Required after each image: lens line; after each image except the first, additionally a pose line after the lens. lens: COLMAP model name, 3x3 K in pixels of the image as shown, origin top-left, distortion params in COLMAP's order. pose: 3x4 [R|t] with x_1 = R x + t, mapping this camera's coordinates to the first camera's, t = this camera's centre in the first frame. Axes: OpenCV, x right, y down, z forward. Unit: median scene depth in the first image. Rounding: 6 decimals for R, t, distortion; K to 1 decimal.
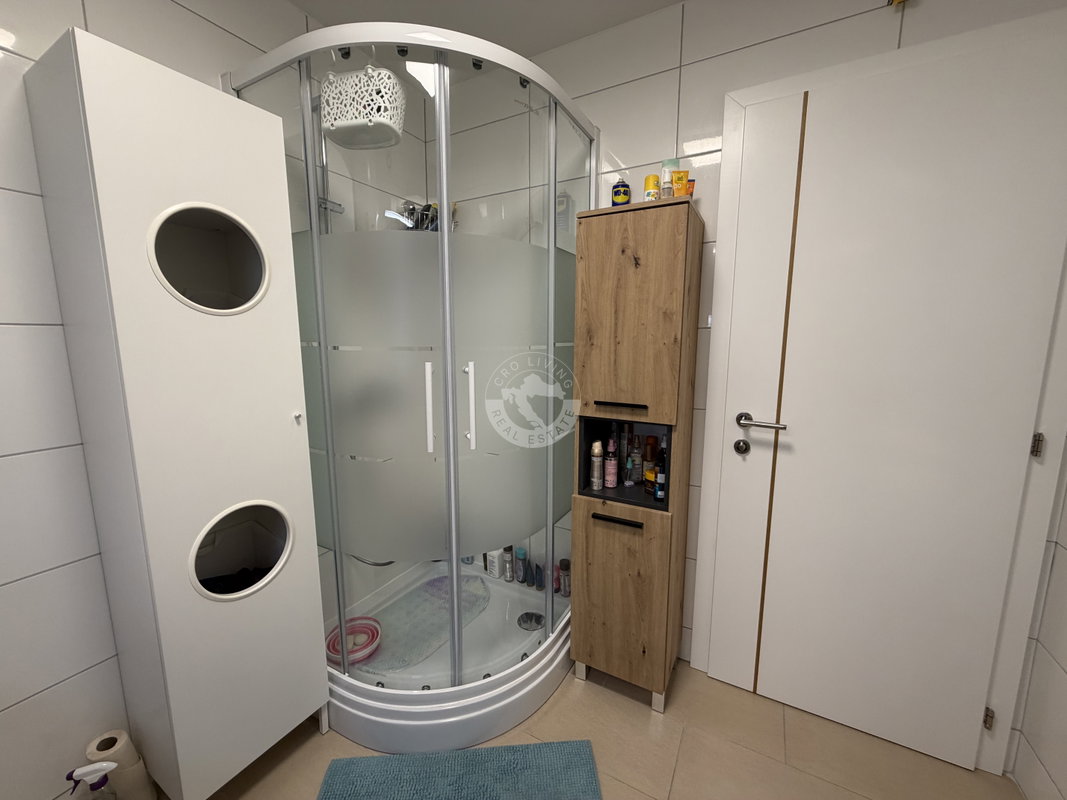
lens RADIAL K [[425.5, 0, 533.7], [0, 425.5, 400.8], [0, 0, 1]] dist [-0.000487, 0.000217]
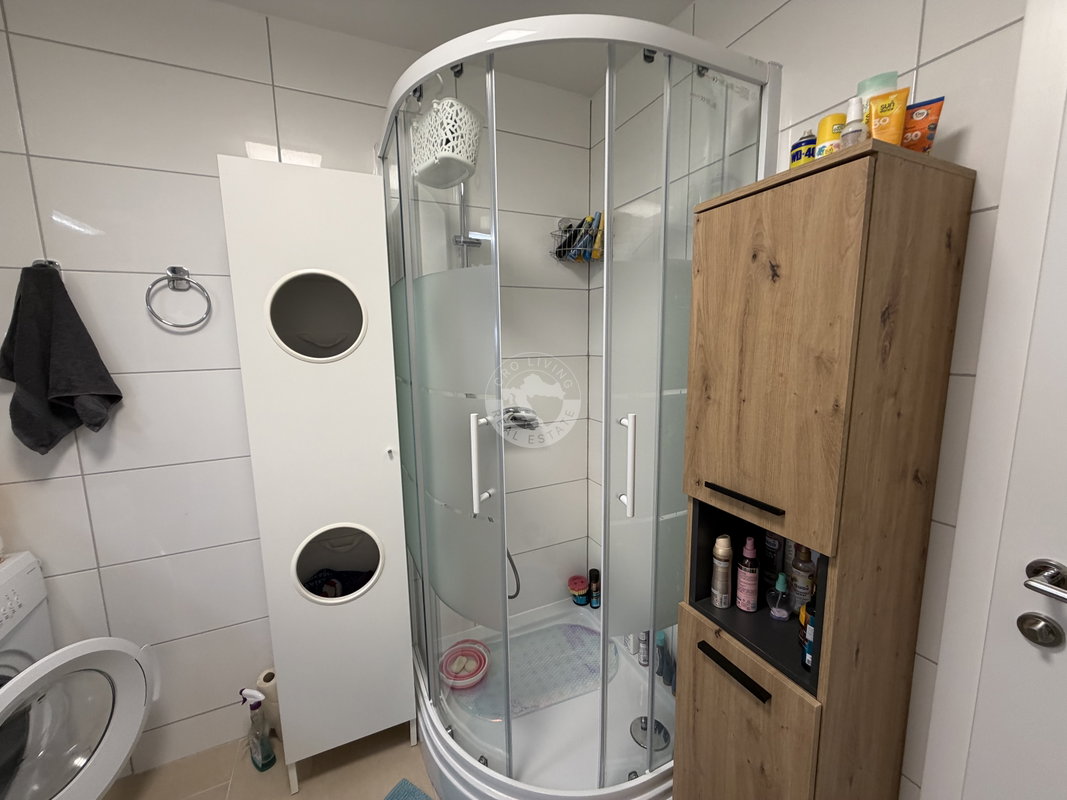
lens RADIAL K [[425.5, 0, 534.1], [0, 425.5, 398.8], [0, 0, 1]] dist [-0.000487, 0.000217]
pose [[0.807508, 0.072333, -0.585405, 0.322097], [-0.071968, 0.997120, 0.023932, -0.132924], [0.585450, 0.022805, 0.810388, 0.306446]]
